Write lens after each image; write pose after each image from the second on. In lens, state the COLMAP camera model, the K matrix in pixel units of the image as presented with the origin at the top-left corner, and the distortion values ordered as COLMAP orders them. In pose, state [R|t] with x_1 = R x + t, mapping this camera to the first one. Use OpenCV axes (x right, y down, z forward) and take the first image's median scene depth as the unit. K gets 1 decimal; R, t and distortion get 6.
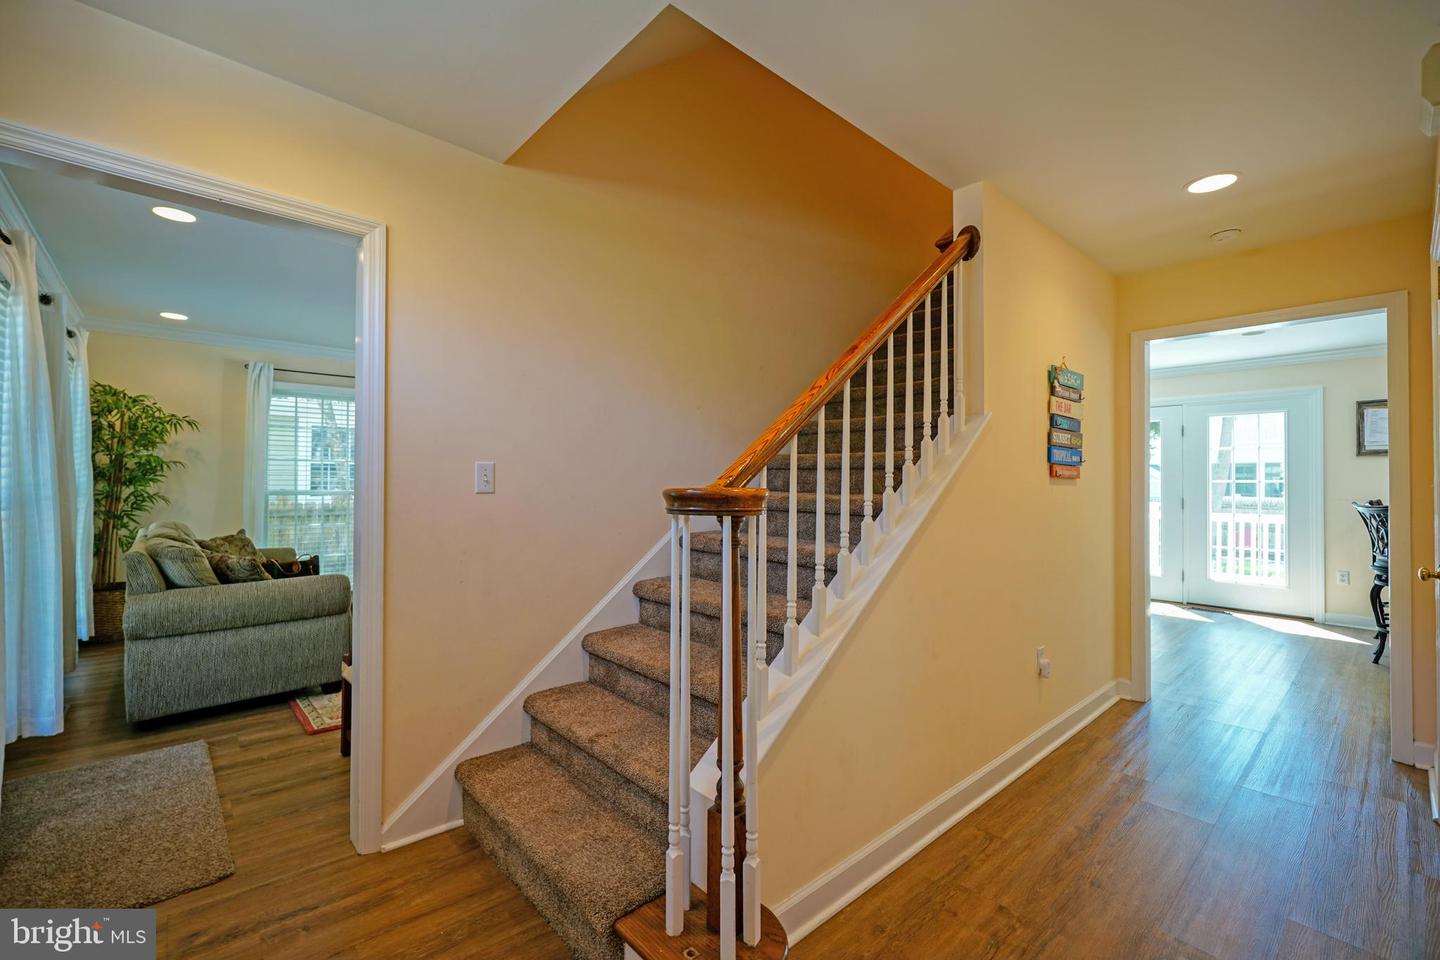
lens RADIAL K [[608.0, 0, 707.0], [0, 608.0, 479.0], [0, 0, 1]] dist [-0.005997, 0.001681]
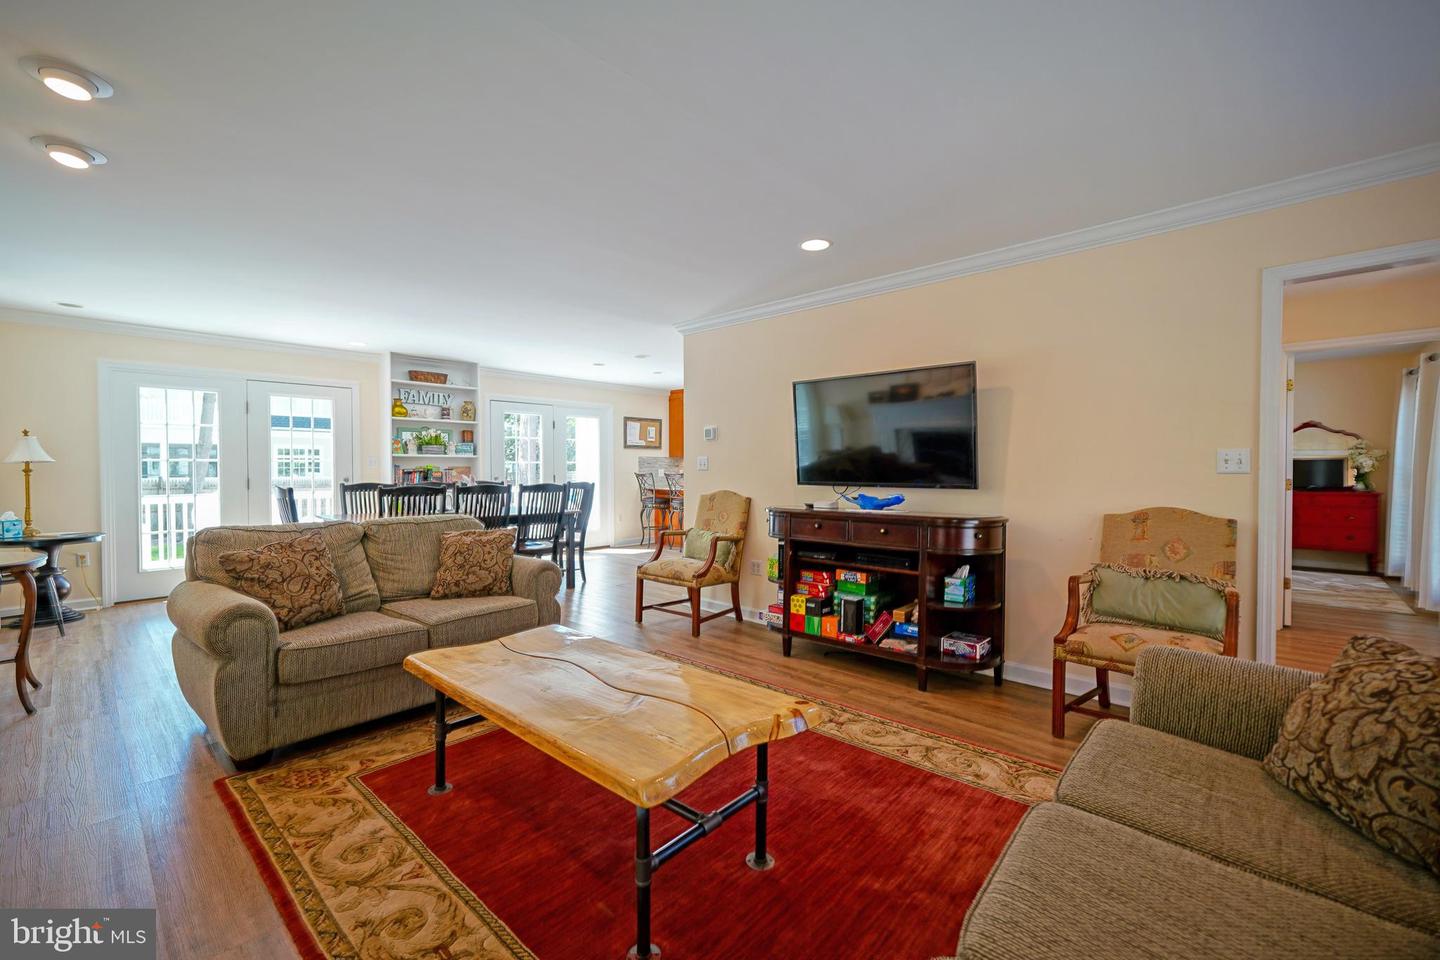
lens RADIAL K [[608.0, 0, 708.5], [0, 608.0, 477.0], [0, 0, 1]] dist [-0.005997, 0.001681]
pose [[-0.092701, -0.023543, 0.995416, -0.756772], [-0.005005, 0.999719, 0.023179, 0.003725], [-0.995681, -0.002833, -0.092793, 1.001580]]
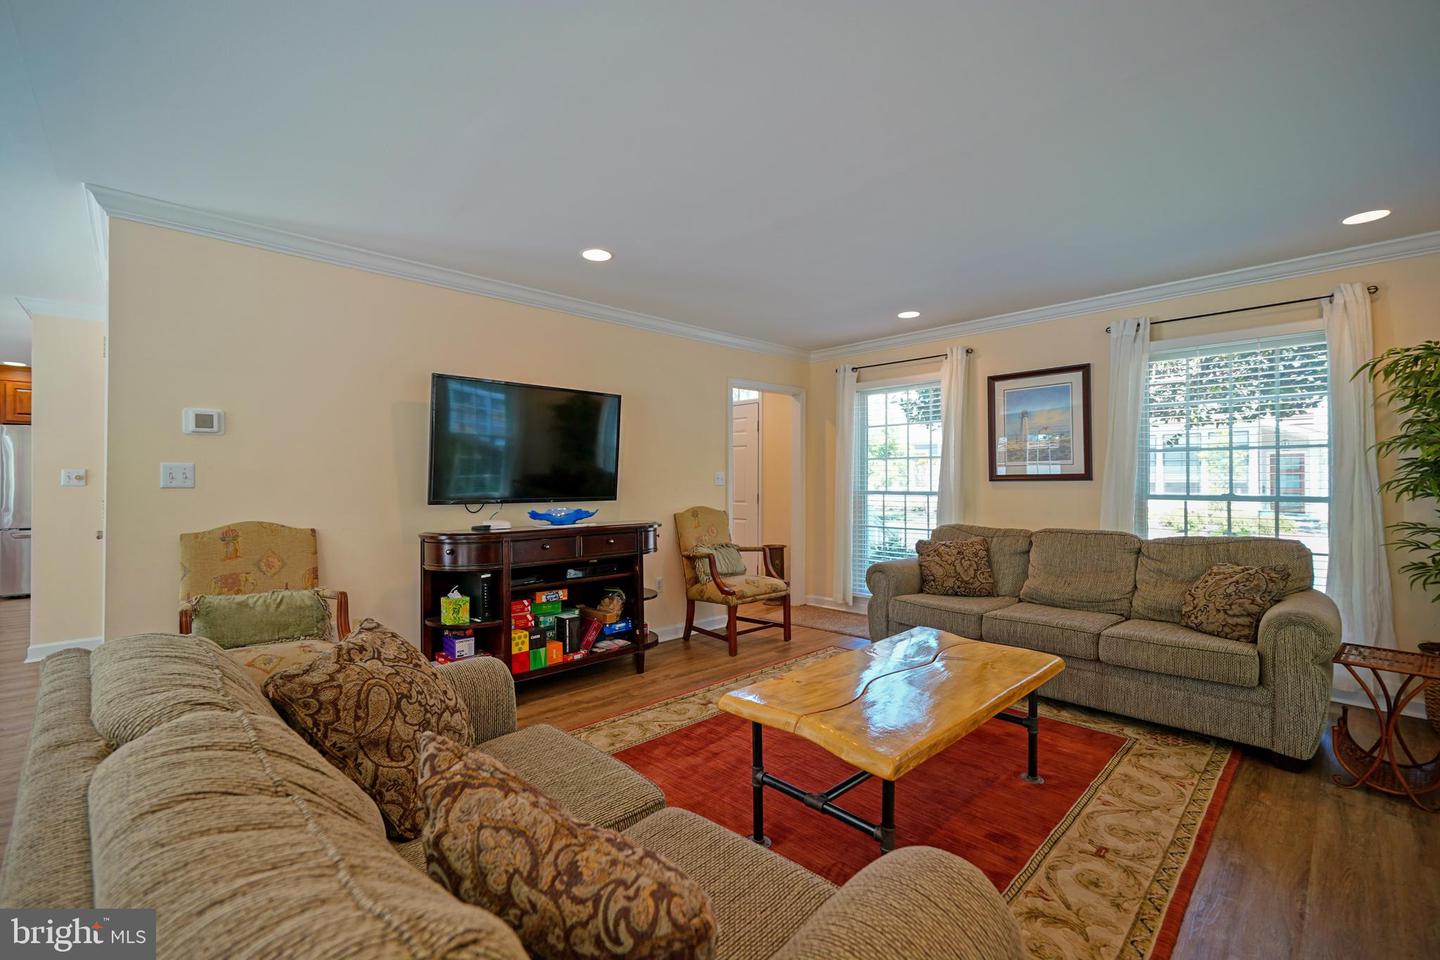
lens RADIAL K [[608.0, 0, 710.8], [0, 608.0, 476.6], [0, 0, 1]] dist [-0.005997, 0.001681]
pose [[-0.999421, -0.006509, -0.033410, -0.176864], [-0.006040, 0.999882, -0.014118, 0.010792], [0.033498, -0.013908, -0.999342, 1.497029]]
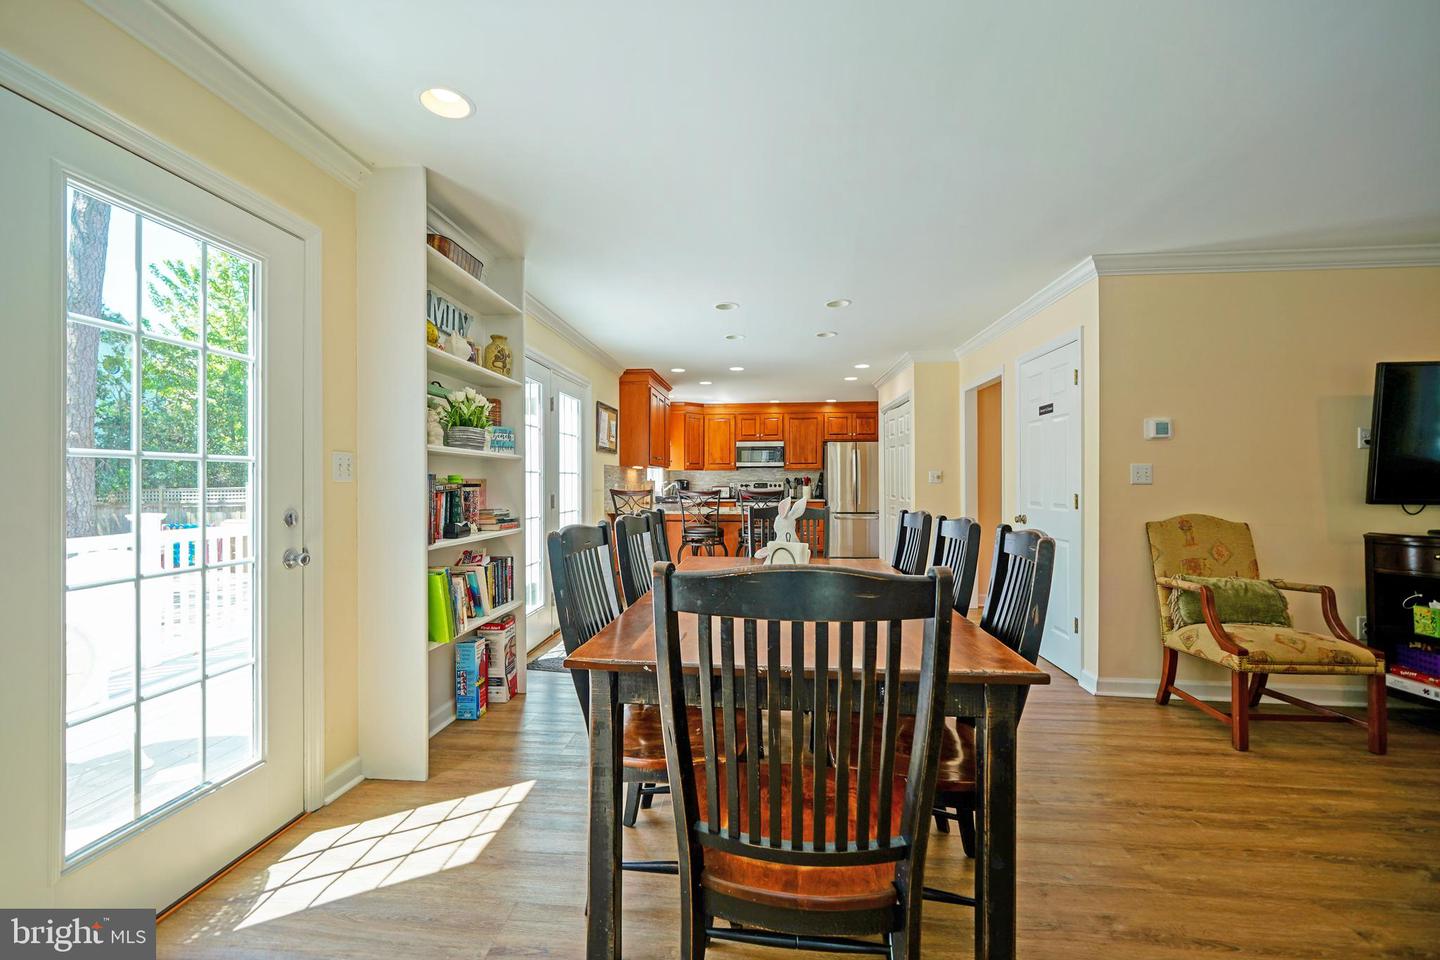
lens RADIAL K [[608.0, 0, 707.9], [0, 608.0, 475.2], [0, 0, 1]] dist [-0.005997, 0.001681]
pose [[-0.685454, 0.000459, 0.728116, 0.138234], [-0.008191, 0.999932, -0.008341, 0.015729], [-0.728070, -0.011682, -0.685403, 1.753398]]
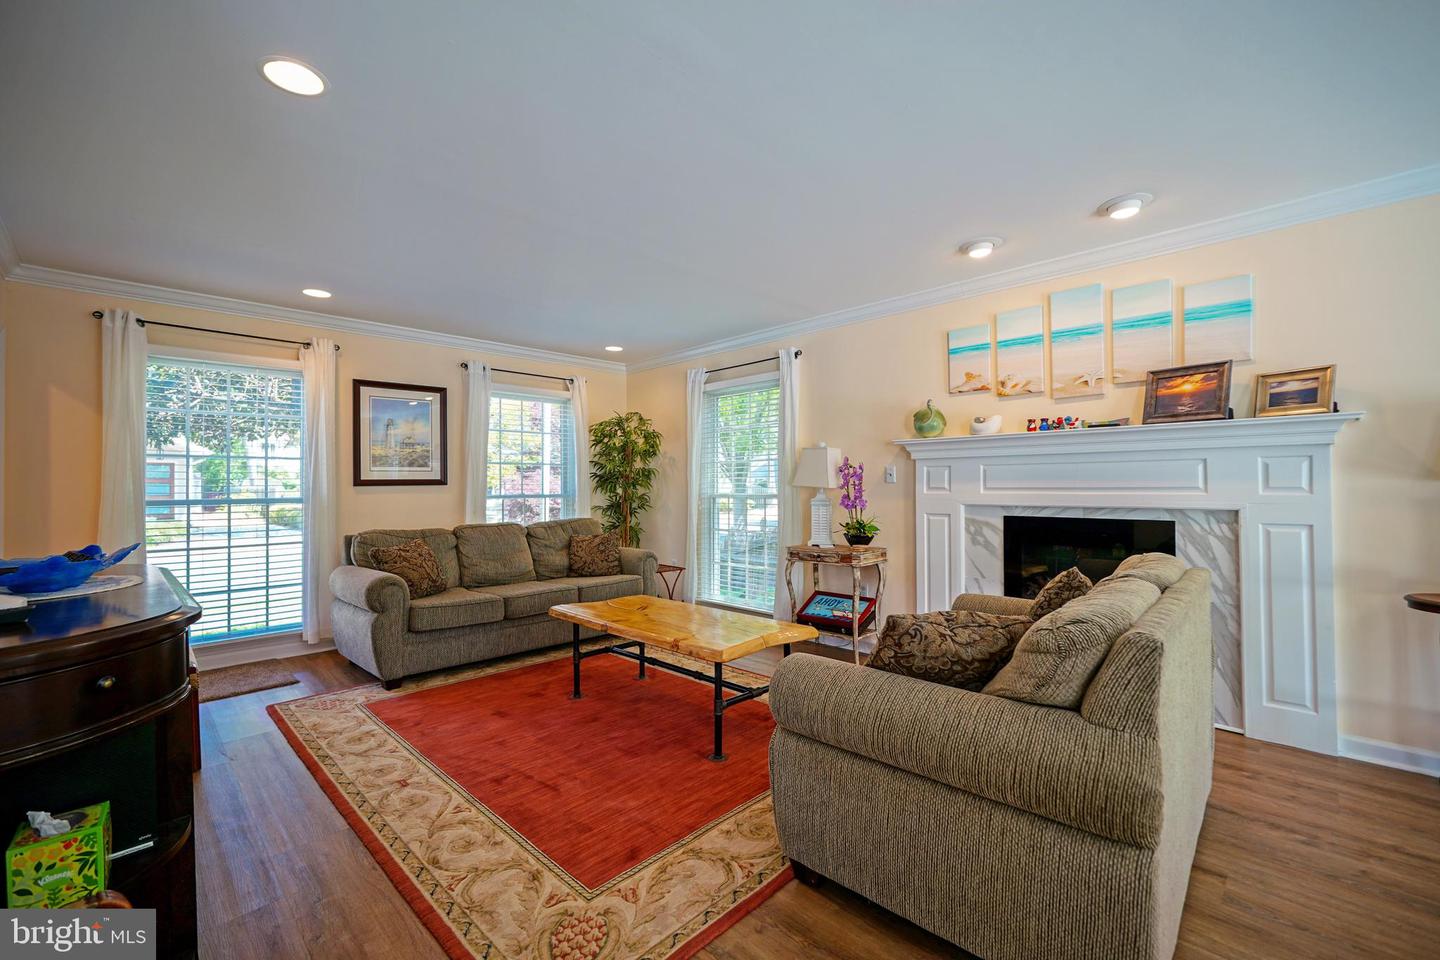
lens RADIAL K [[608.0, 0, 708.4], [0, 608.0, 479.2], [0, 0, 1]] dist [-0.005997, 0.001681]
pose [[0.053500, -0.017875, -0.998408, 0.315980], [0.012839, 0.999769, -0.017211, 0.014434], [0.998485, -0.011897, 0.053717, 1.050971]]
